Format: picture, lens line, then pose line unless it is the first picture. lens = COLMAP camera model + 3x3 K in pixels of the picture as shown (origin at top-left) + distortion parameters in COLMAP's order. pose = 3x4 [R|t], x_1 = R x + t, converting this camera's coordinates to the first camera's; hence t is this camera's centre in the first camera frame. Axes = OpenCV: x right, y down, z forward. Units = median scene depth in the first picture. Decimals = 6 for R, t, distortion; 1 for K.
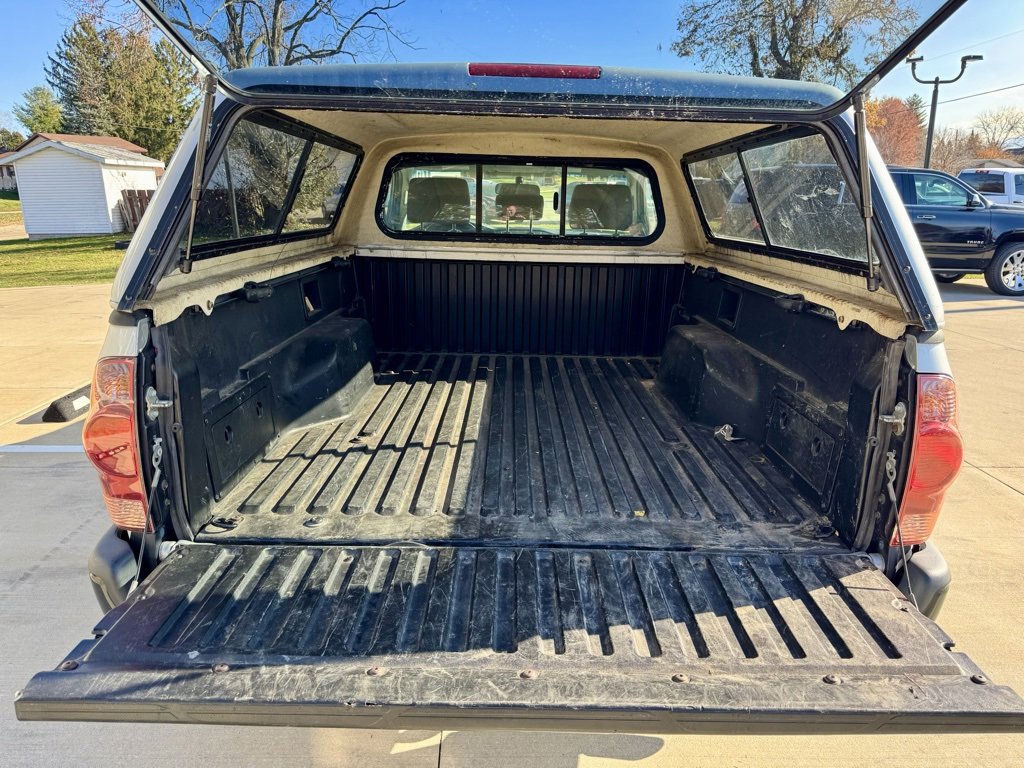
lens RADIAL K [[715.6, 0, 512.0], [0, 715.6, 384.0], [0, 0, 1]] dist [0.050868, -0.069414]
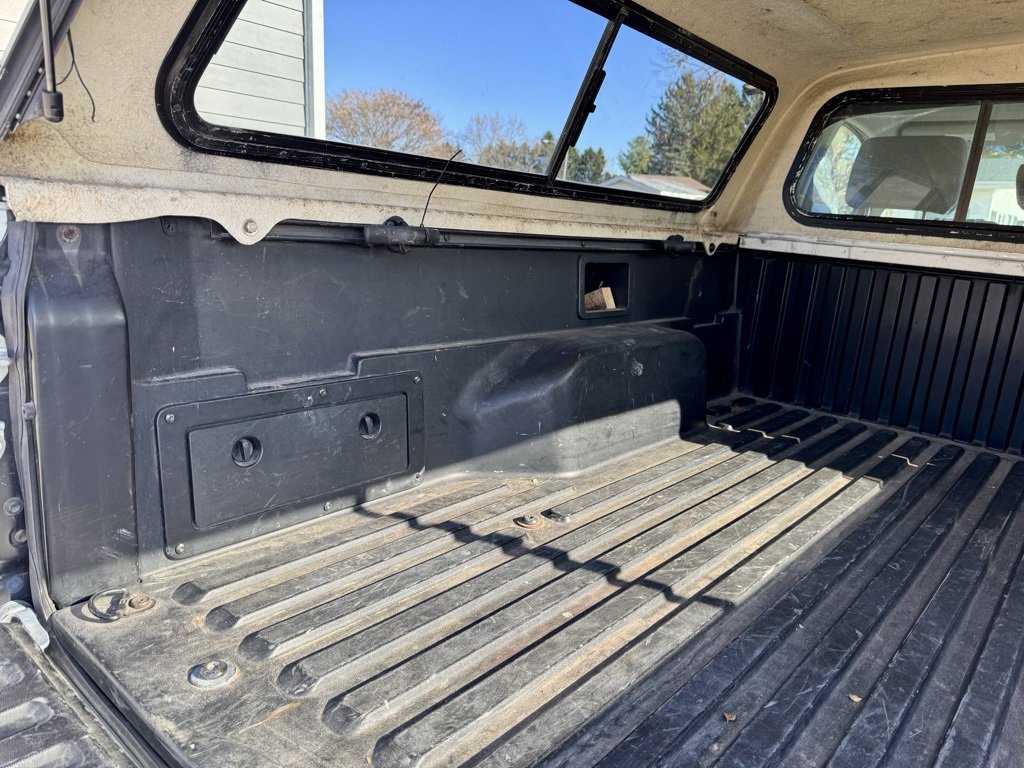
lens RADIAL K [[715.6, 0, 512.0], [0, 715.6, 384.0], [0, 0, 1]] dist [0.050868, -0.069414]
pose [[0.753436, 0.185922, -0.630687, 0.073318], [-0.219859, 0.975215, 0.024837, -0.025695], [0.619674, 0.119949, 0.775639, 0.381590]]
